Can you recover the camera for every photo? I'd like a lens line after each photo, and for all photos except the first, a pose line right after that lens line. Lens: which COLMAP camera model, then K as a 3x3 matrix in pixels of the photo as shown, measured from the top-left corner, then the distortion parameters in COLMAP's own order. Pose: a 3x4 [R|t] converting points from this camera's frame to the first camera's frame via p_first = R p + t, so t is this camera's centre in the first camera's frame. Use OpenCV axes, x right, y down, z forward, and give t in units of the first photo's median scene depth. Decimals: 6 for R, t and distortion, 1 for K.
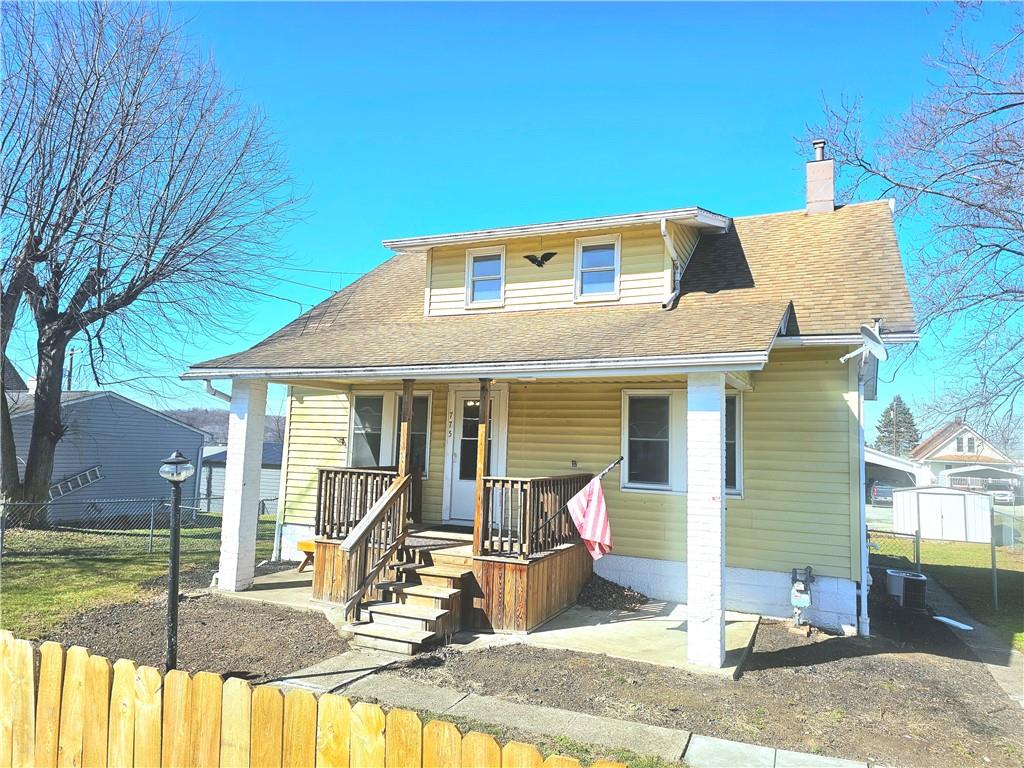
lens RADIAL K [[682.7, 0, 512.0], [0, 682.7, 384.0], [0, 0, 1]] dist [0.006225, 0.000288]
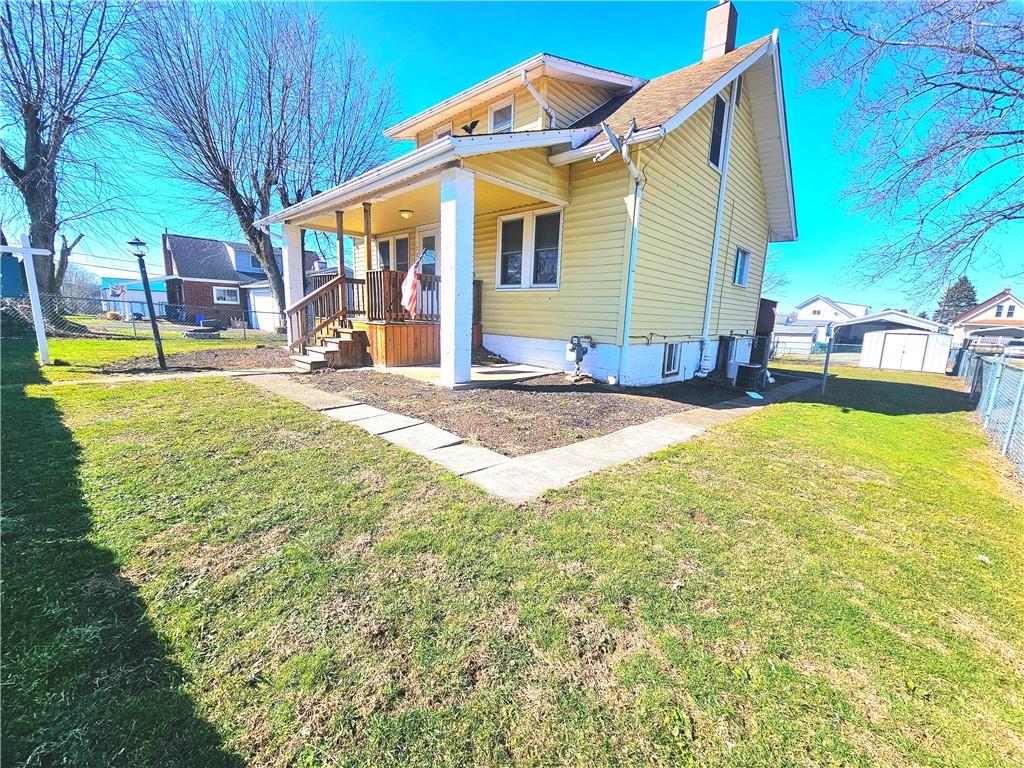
lens RADIAL K [[416.4, 0, 519.1], [0, 416.4, 388.4], [0, 0, 1]] dist [0.000462, -0.000108]
pose [[0.951532, 0.059798, -0.301680, 0.483275], [0.018429, 0.968067, 0.250014, 0.137210], [0.306996, -0.243456, 0.920045, 0.139635]]
